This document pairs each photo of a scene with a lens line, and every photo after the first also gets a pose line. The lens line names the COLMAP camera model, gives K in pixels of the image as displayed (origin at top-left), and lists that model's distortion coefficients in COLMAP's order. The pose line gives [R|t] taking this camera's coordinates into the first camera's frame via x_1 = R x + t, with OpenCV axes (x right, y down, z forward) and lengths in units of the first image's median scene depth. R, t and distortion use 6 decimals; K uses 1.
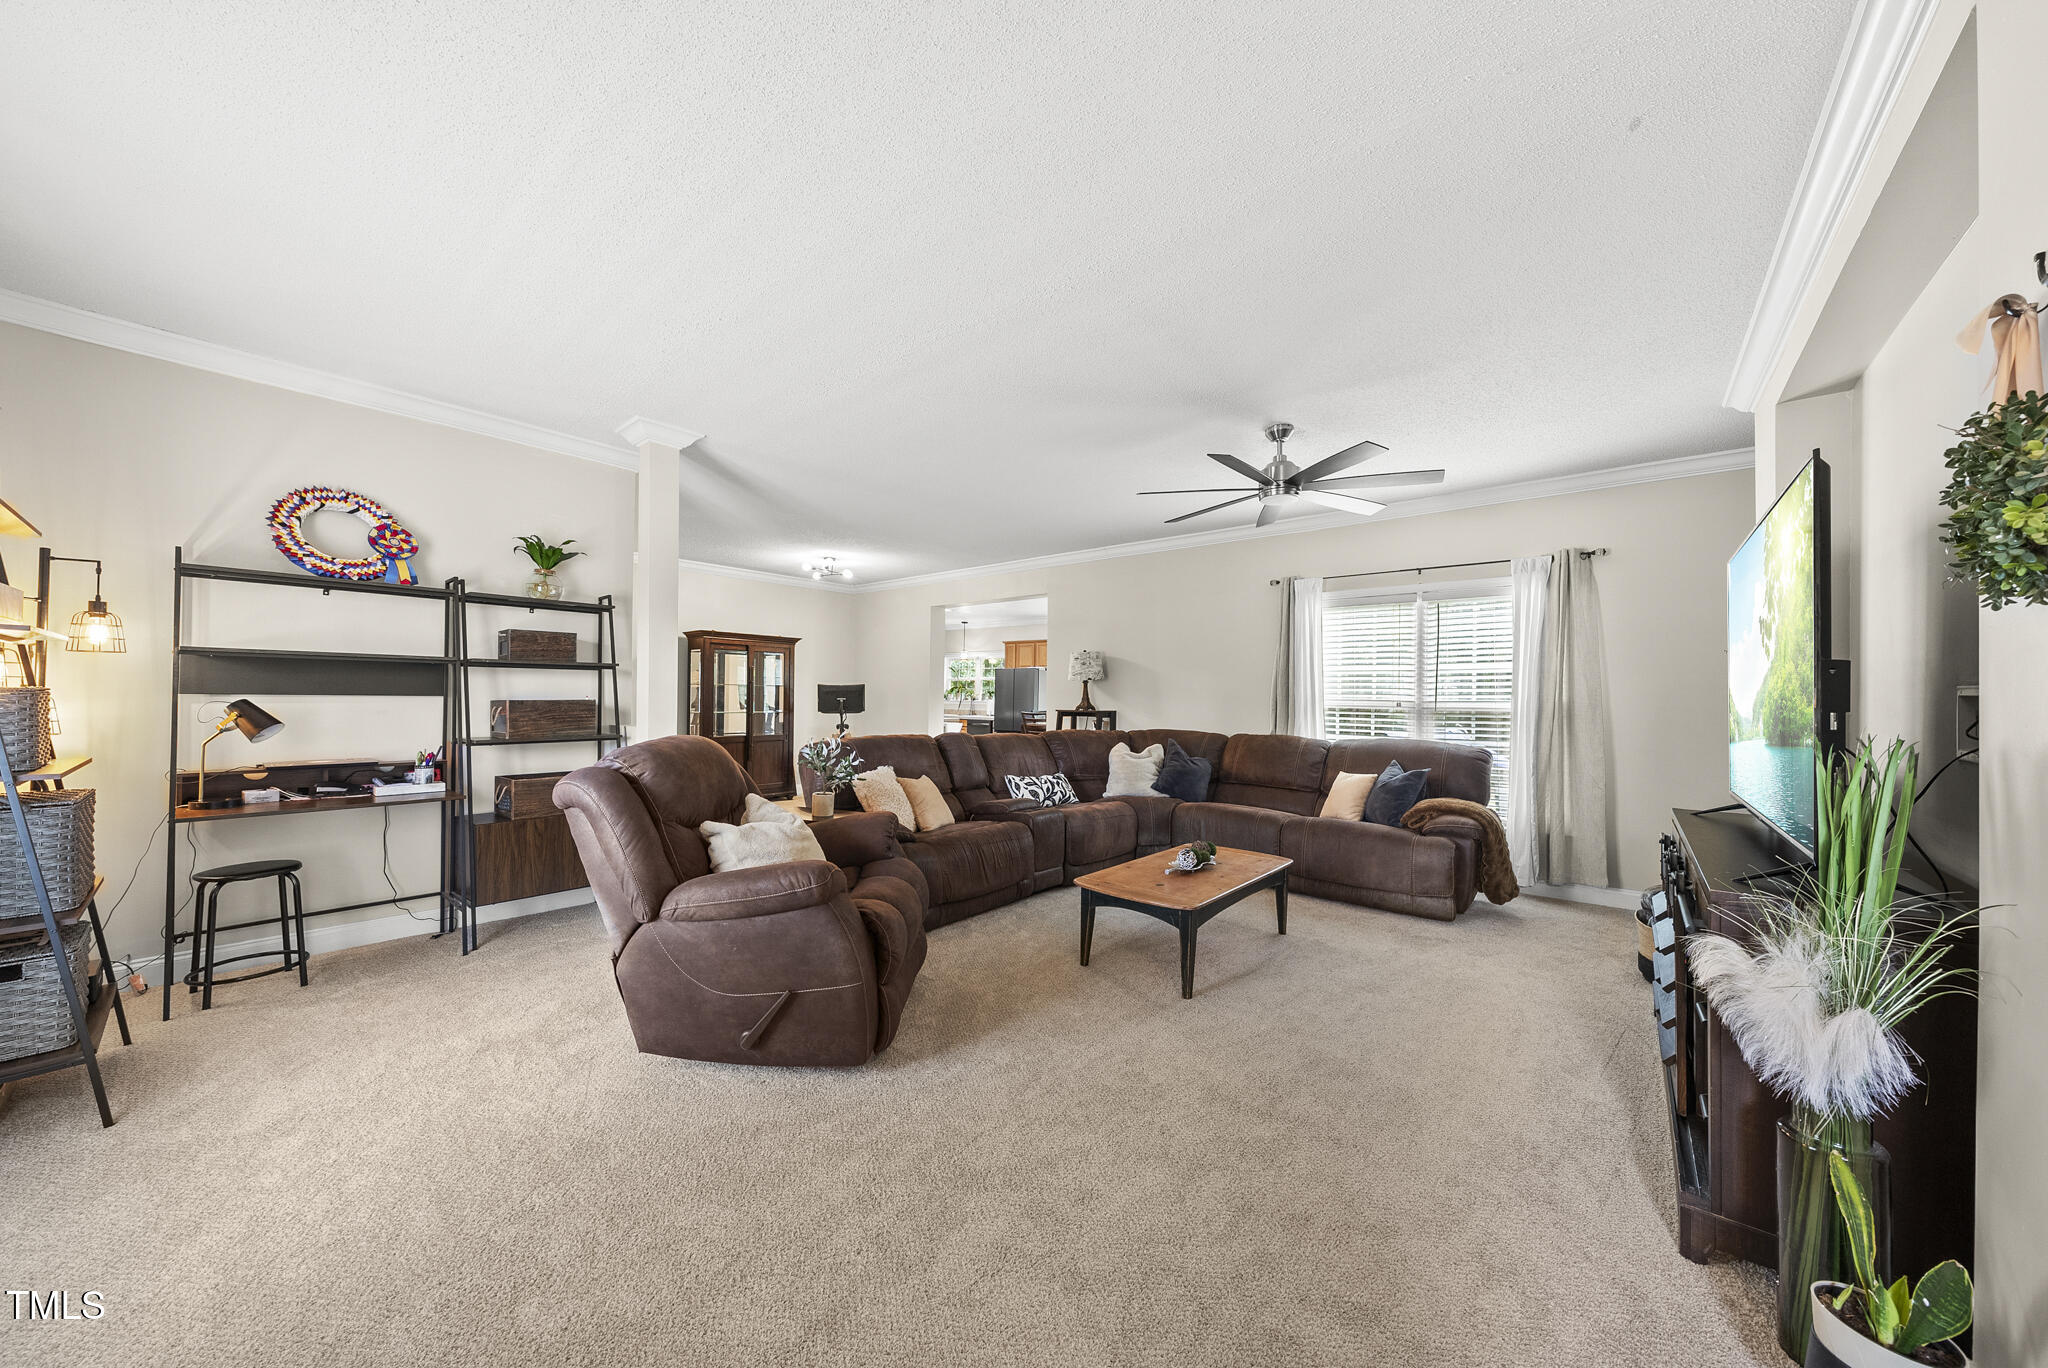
lens RADIAL K [[694.2, 0, 1021.8], [0, 694.2, 696.2], [0, 0, 1]] dist [0.001871, 0.000037]
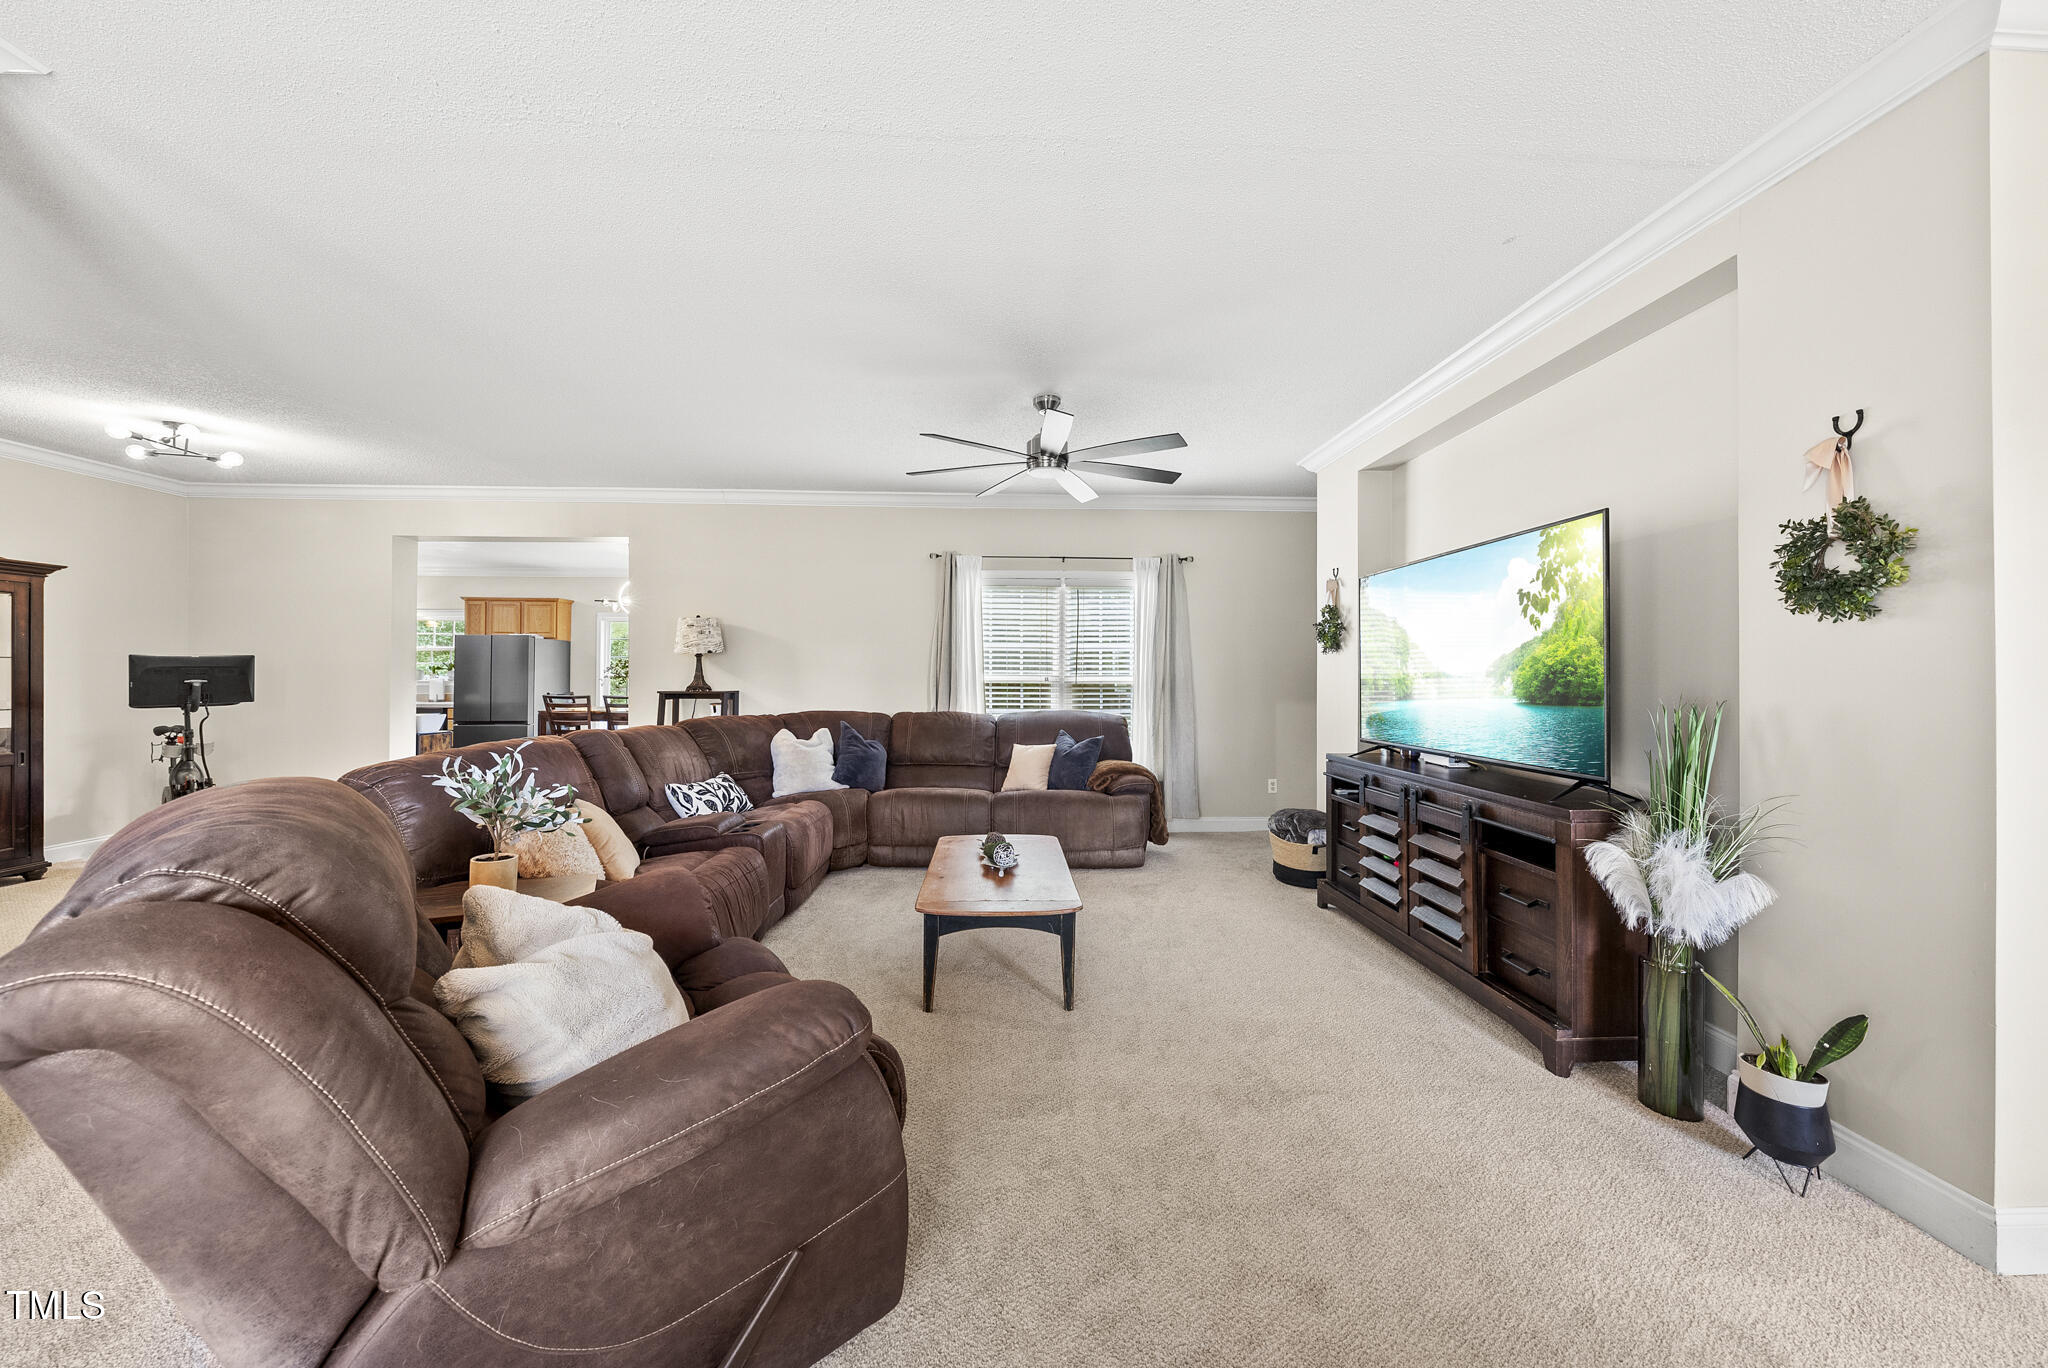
lens RADIAL K [[700.8, 0, 1017.5], [0, 700.8, 674.7], [0, 0, 1]] dist [0.000380, 0.000123]
pose [[0.739128, -0.008621, 0.673510, -0.215929], [0.005353, 0.999962, 0.006925, -0.002648], [-0.673544, -0.001513, 0.739146, 0.193872]]
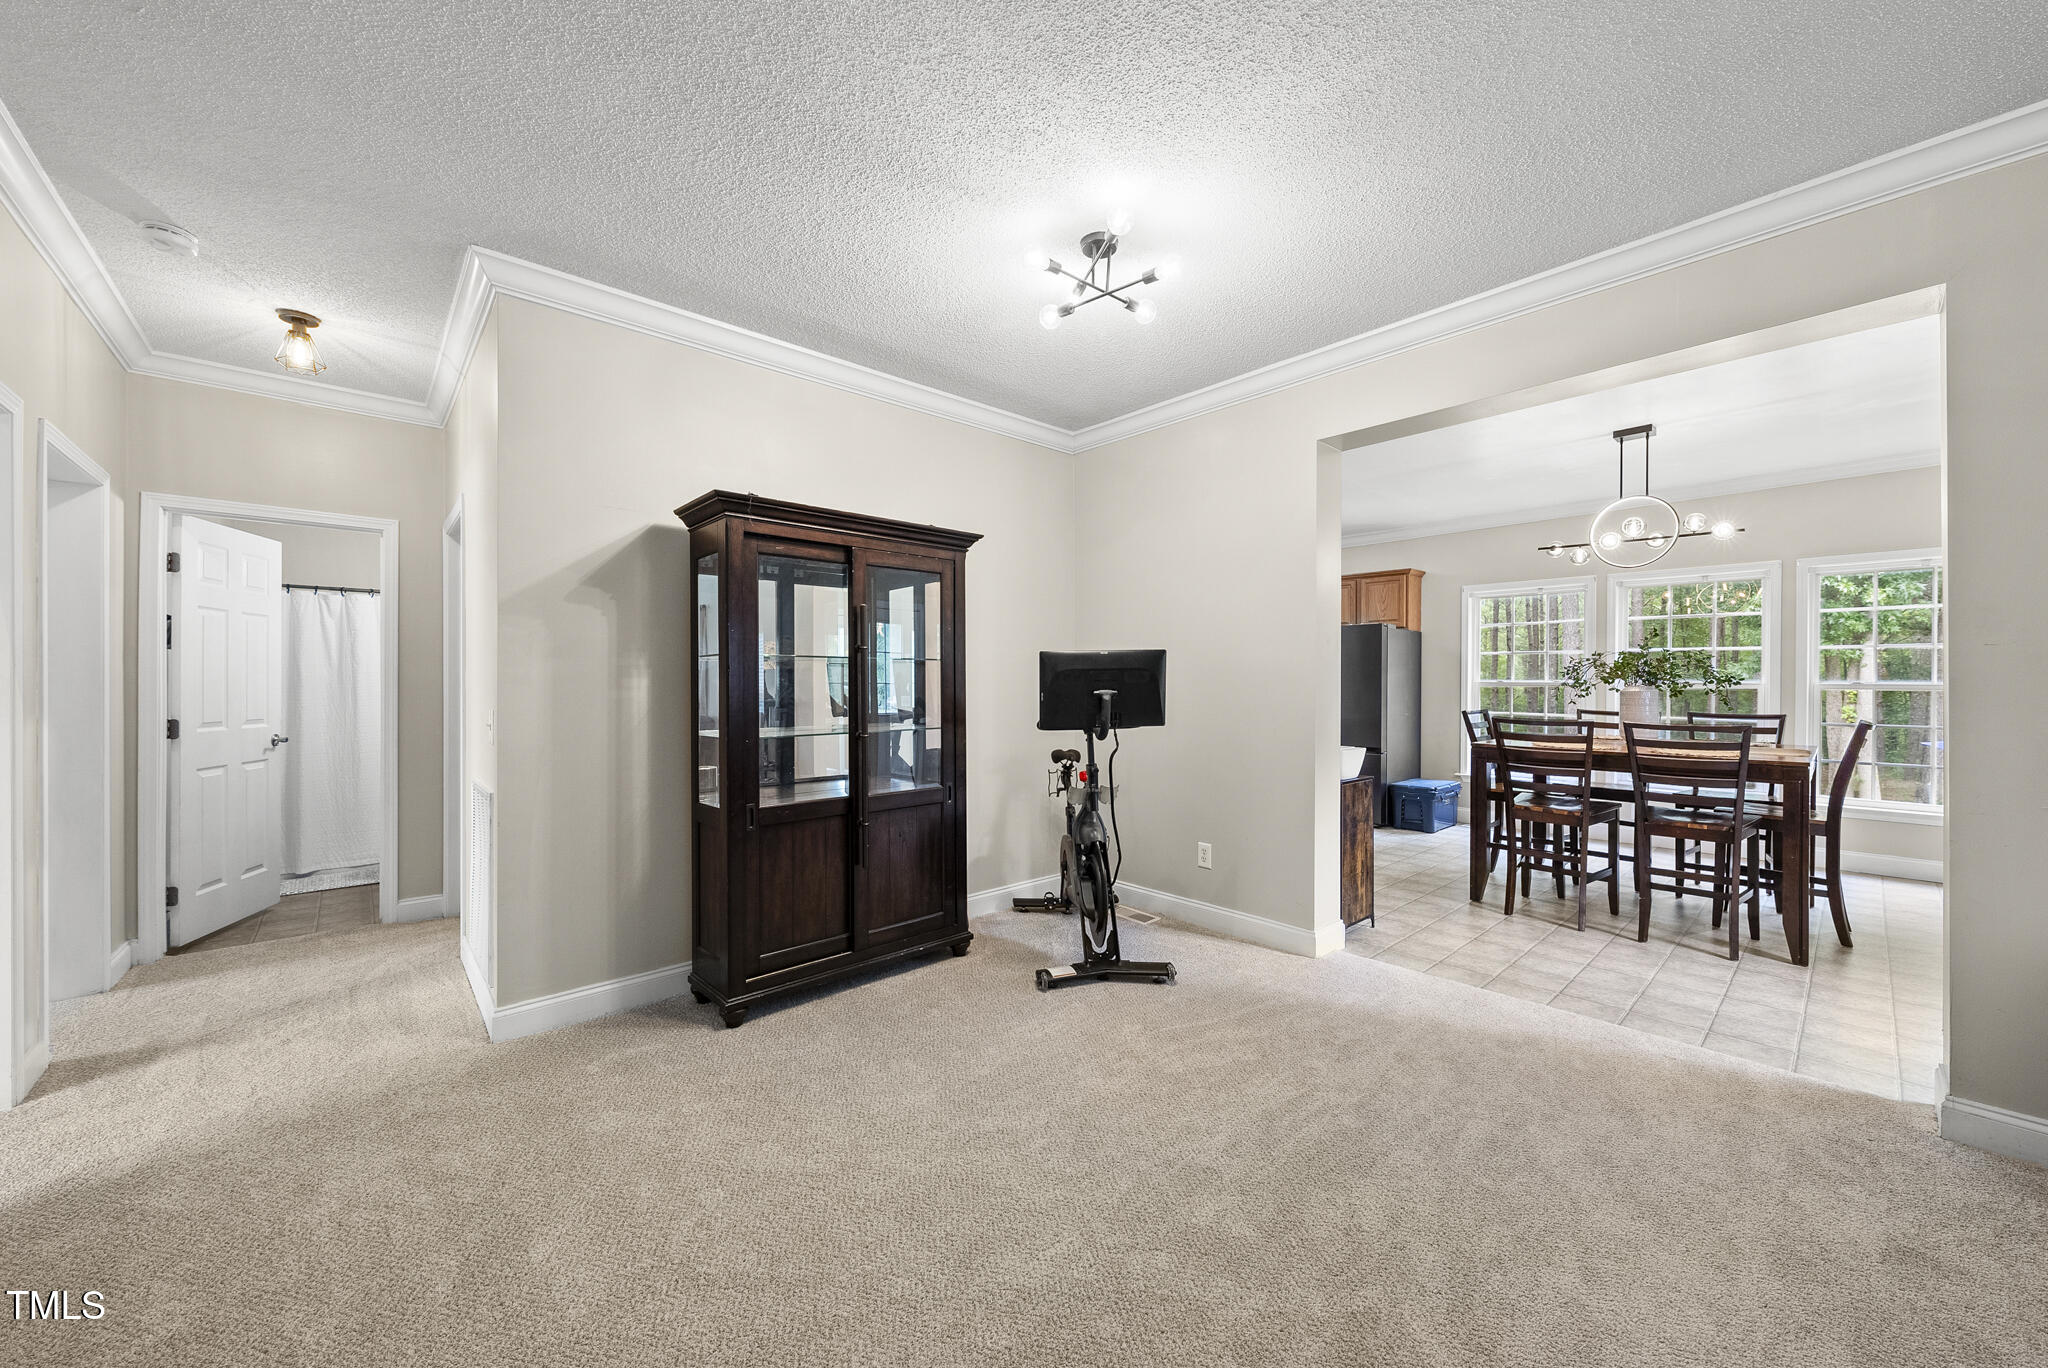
lens RADIAL K [[755.9, 0, 1024.0], [0, 755.9, 684.0], [0, 0, 1]] dist [-0.001029, 0.000213]
pose [[0.990054, -0.012106, -0.140169, -0.352830], [0.012623, 0.999916, 0.002801, -0.002540], [0.140124, -0.004542, 0.990124, 0.875952]]
